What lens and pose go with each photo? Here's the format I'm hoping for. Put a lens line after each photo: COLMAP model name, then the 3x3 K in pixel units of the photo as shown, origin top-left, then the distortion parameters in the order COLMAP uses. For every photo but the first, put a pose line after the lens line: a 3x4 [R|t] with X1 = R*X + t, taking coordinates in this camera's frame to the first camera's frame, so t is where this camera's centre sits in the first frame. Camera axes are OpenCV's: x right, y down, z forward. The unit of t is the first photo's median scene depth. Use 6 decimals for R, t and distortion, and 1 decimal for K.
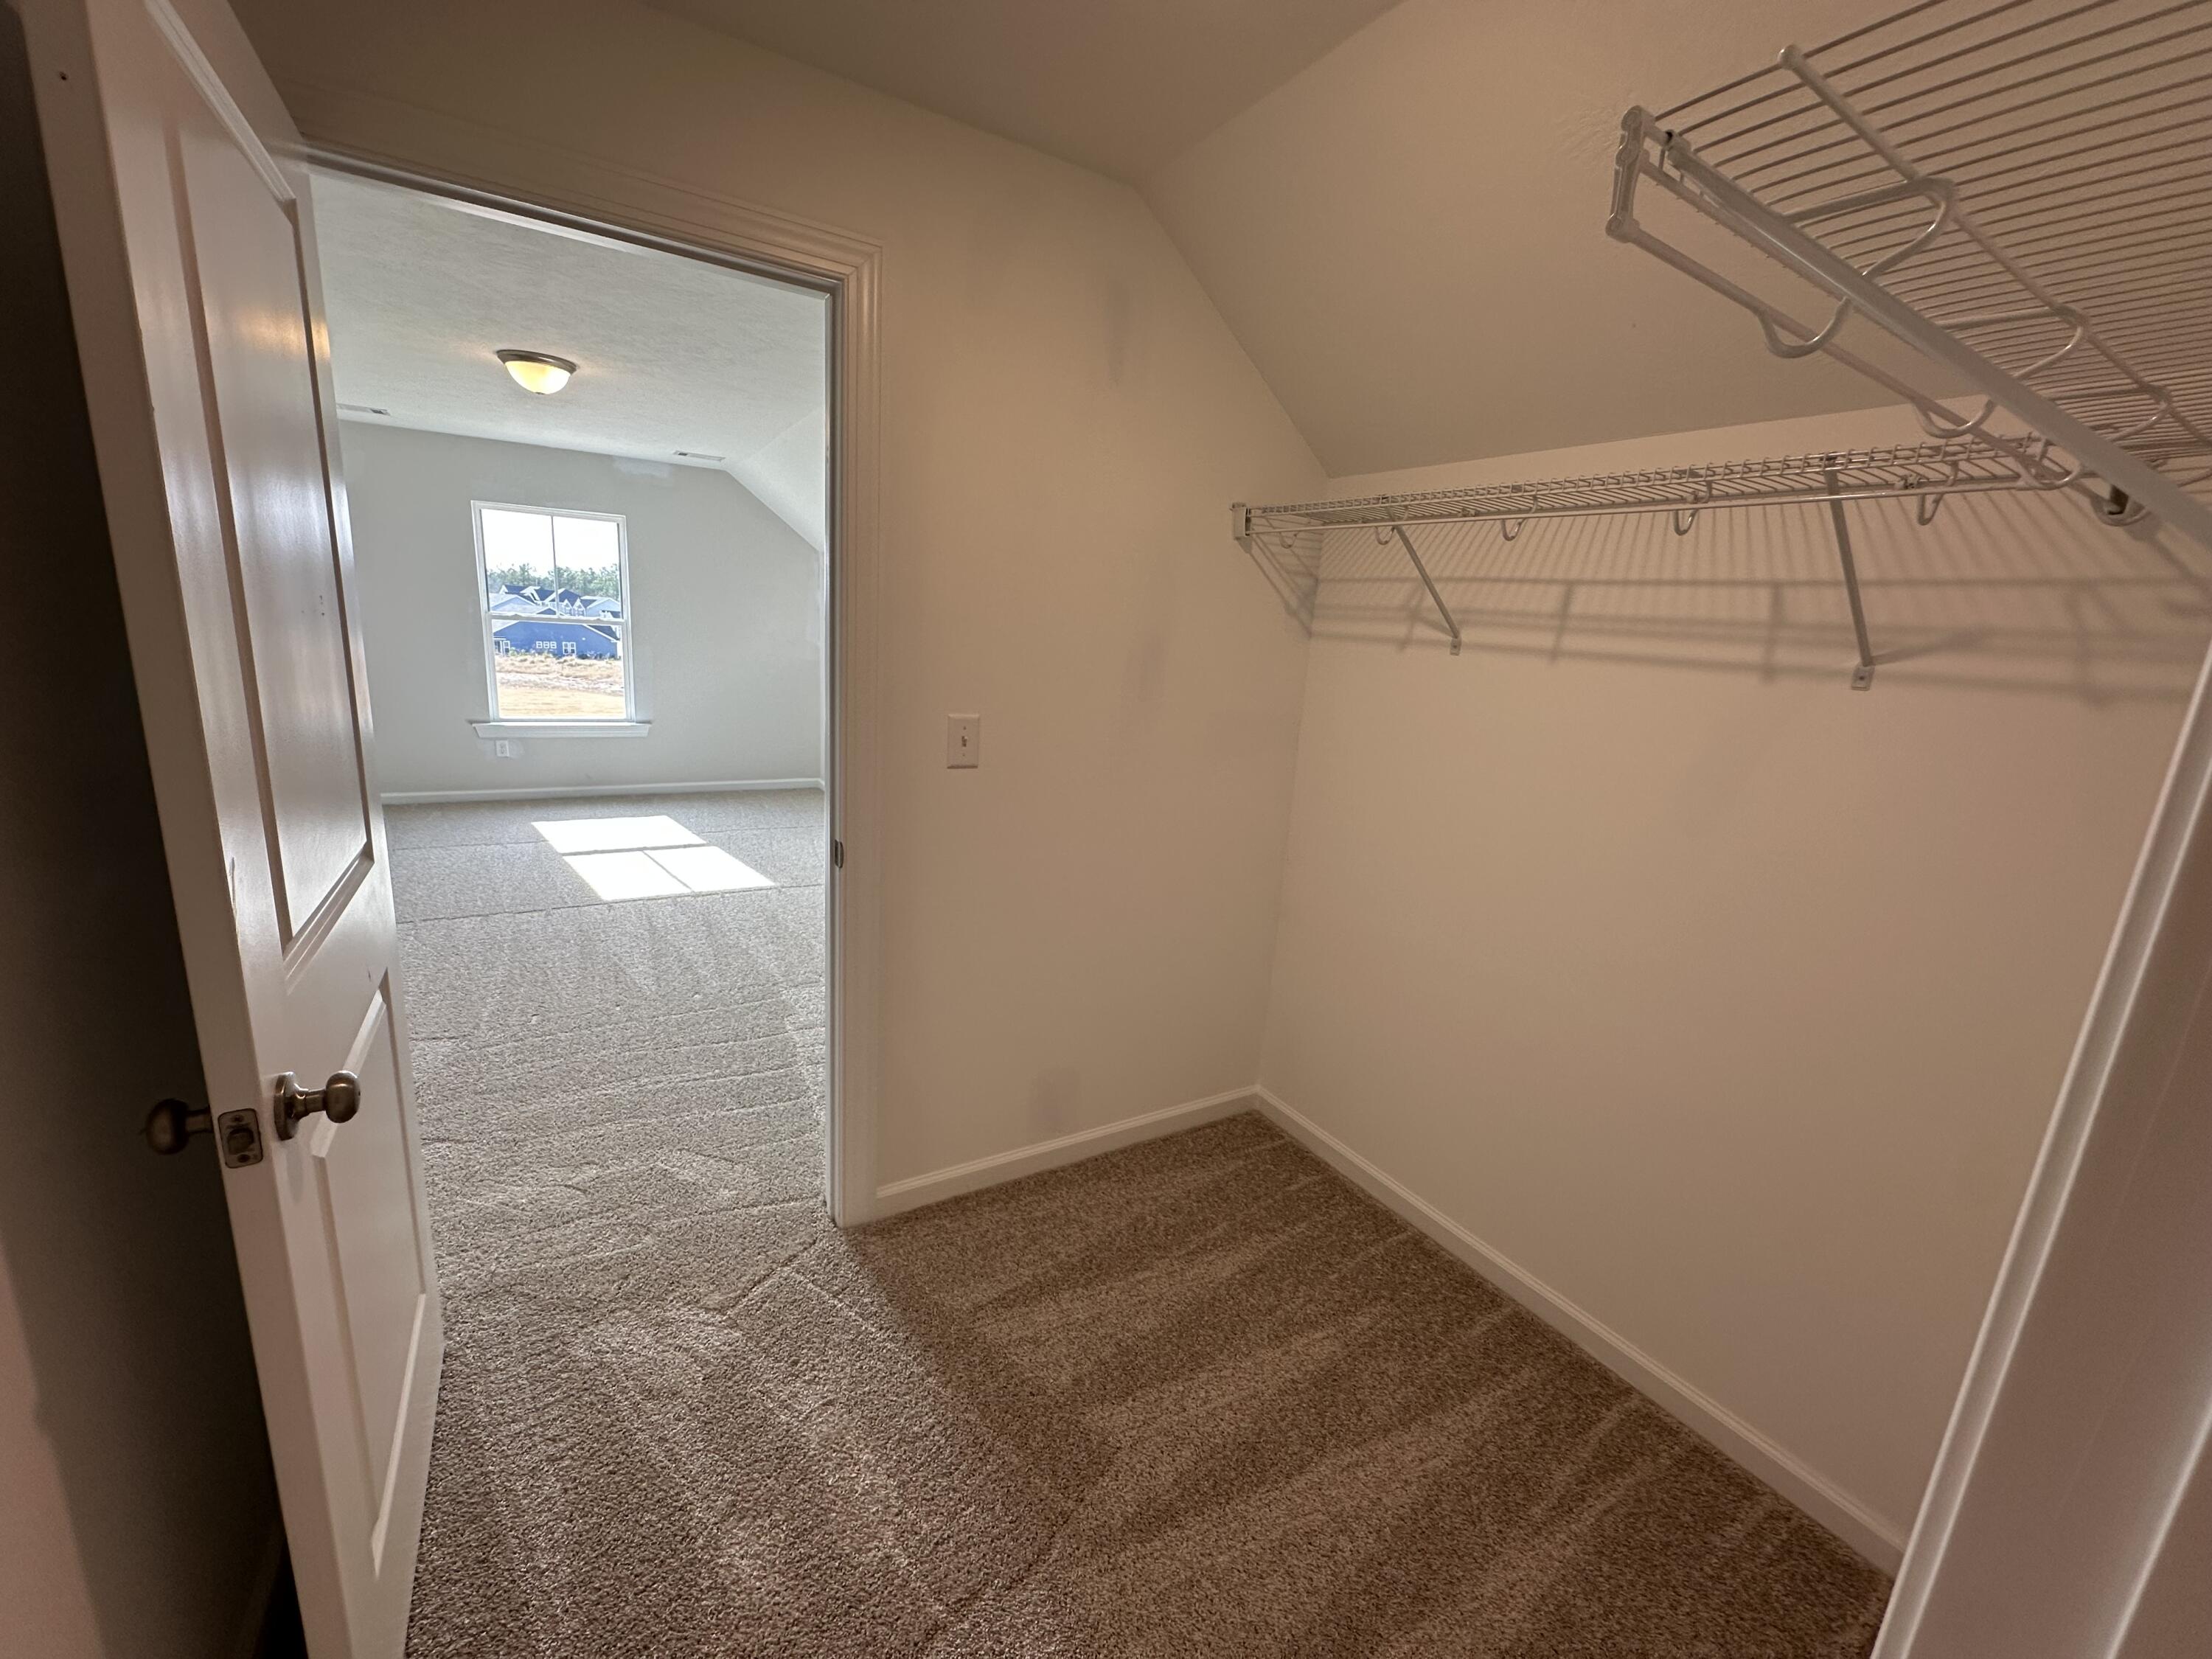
lens RADIAL K [[883.3, 0, 1112.1], [0, 883.3, 832.4], [0, 0, 1]] dist [0.003167, -0.000115]
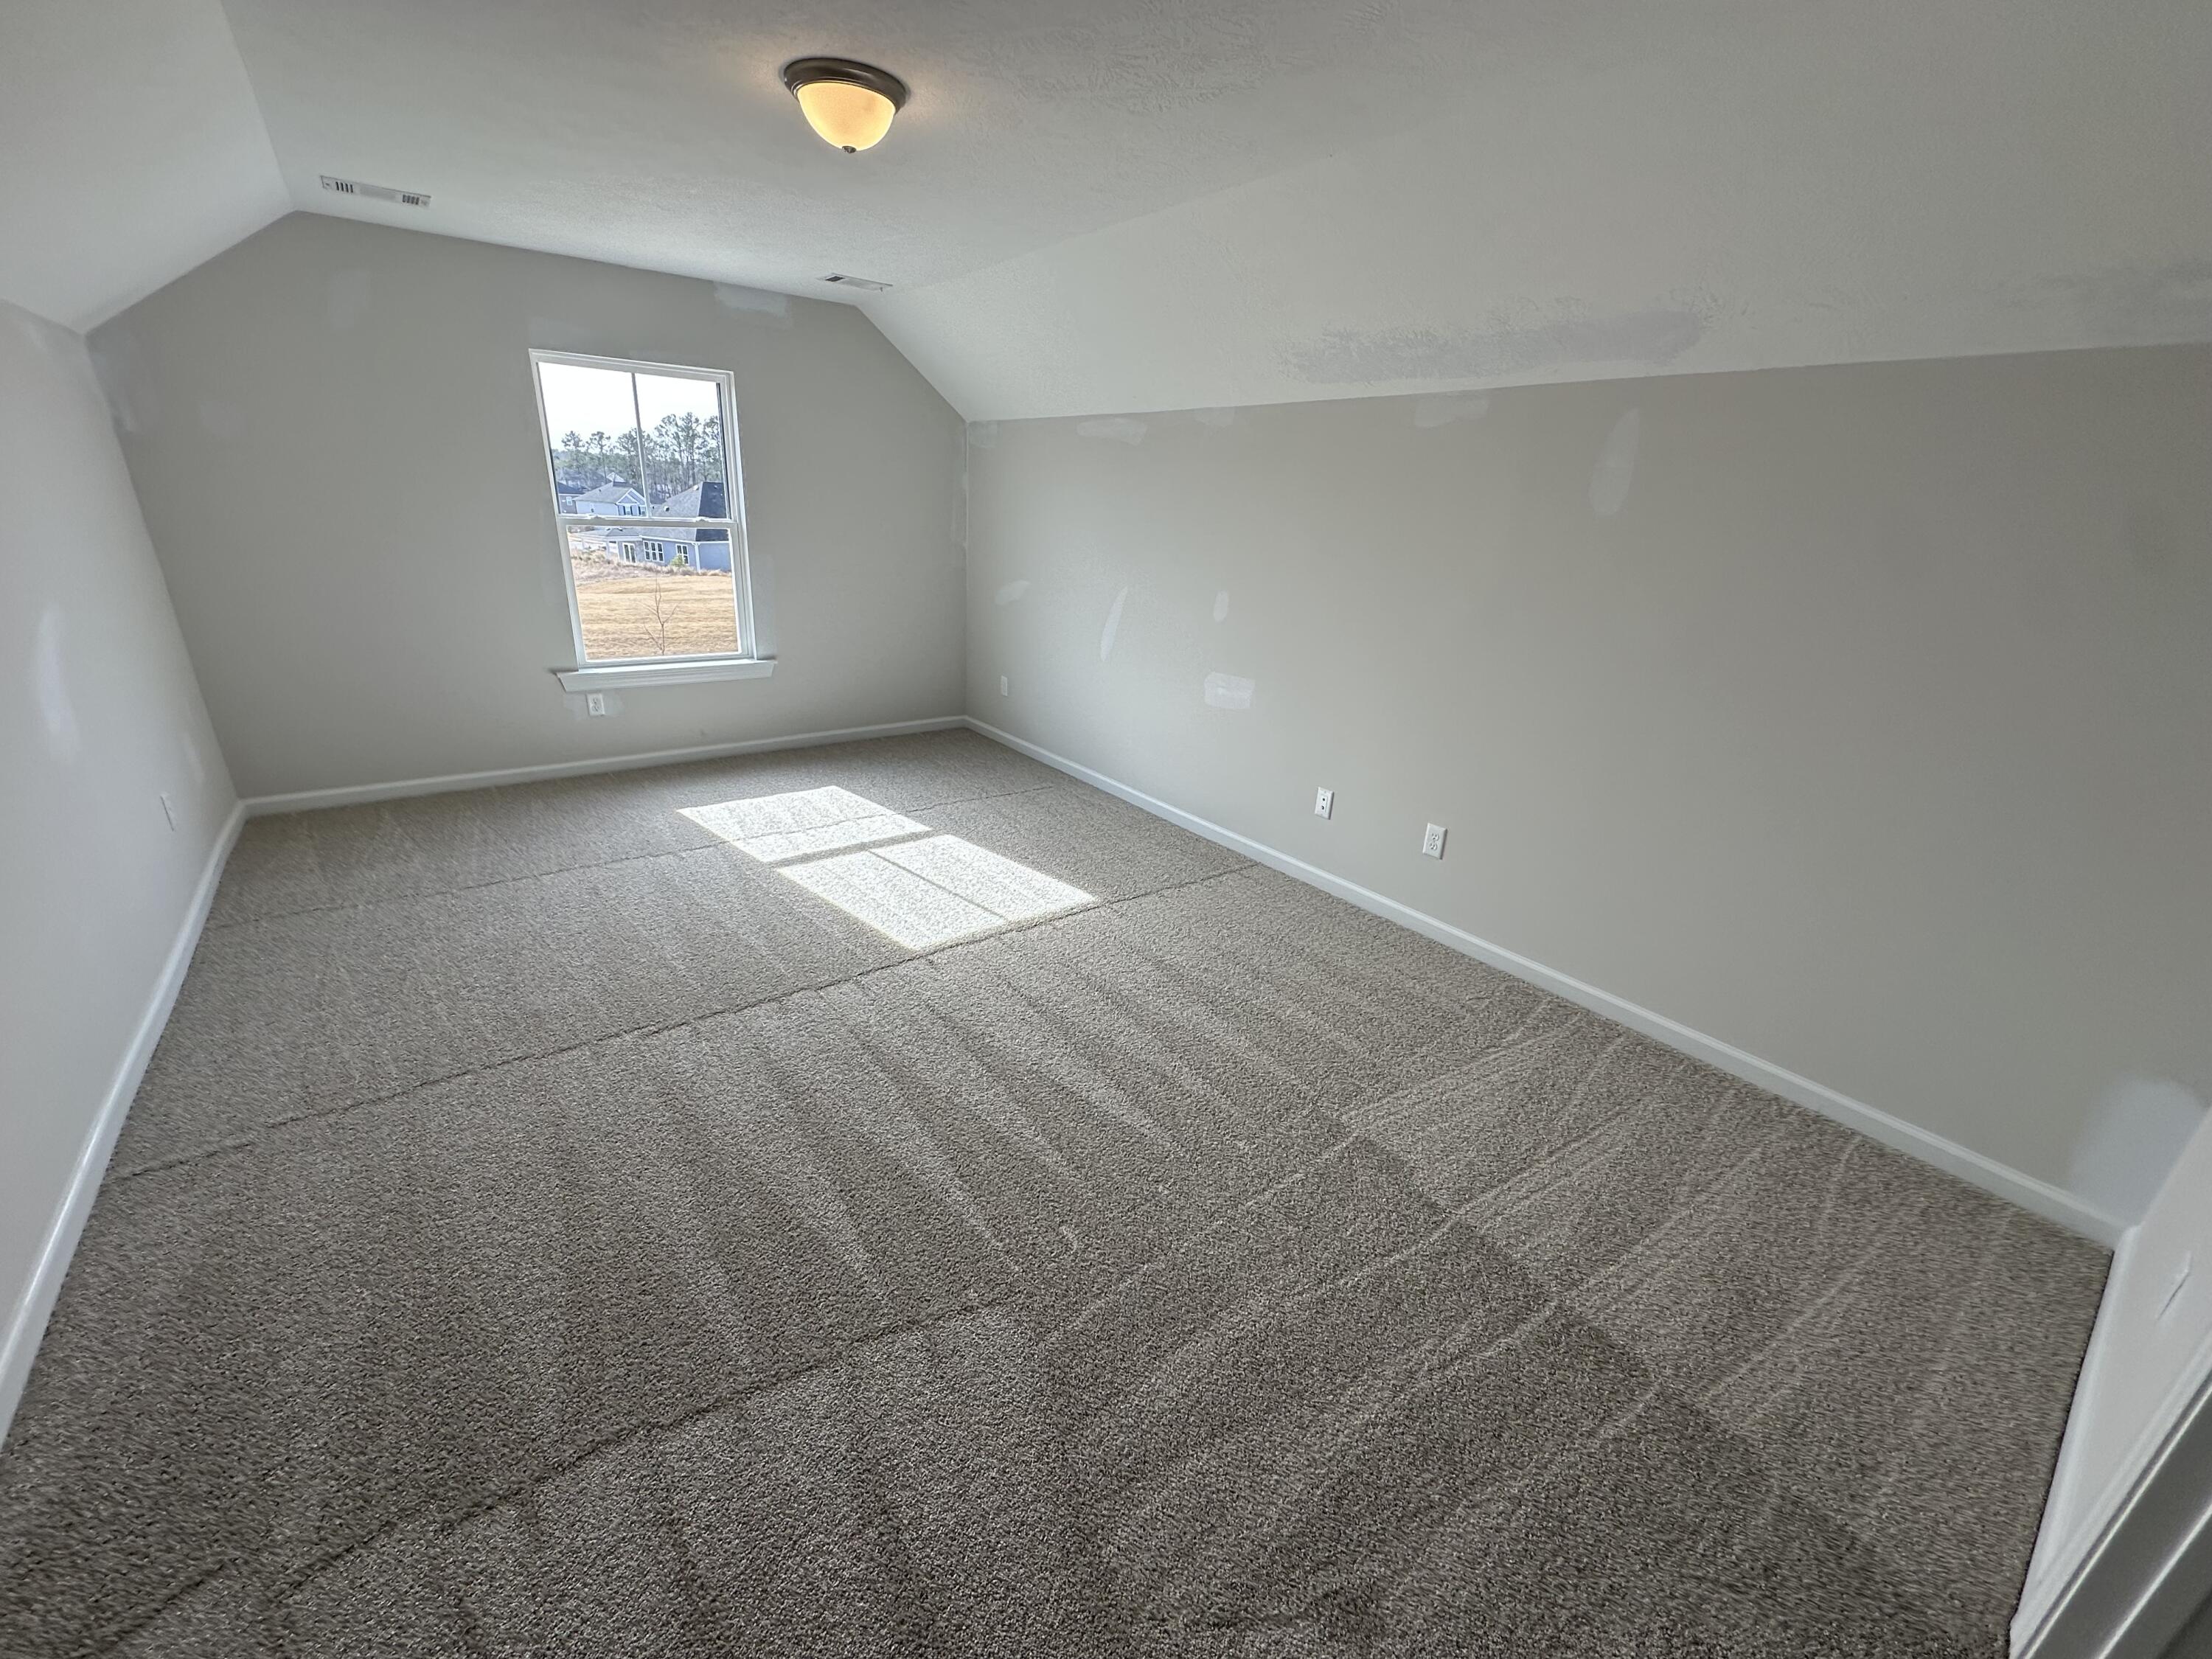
lens RADIAL K [[883.3, 0, 1102.3], [0, 883.3, 821.1], [0, 0, 1]] dist [0.003167, -0.000115]
pose [[0.994443, -0.050041, 0.092619, -0.399490], [0.037952, 0.991052, 0.127965, -0.089593], [-0.098194, -0.123738, 0.987445, 0.252879]]
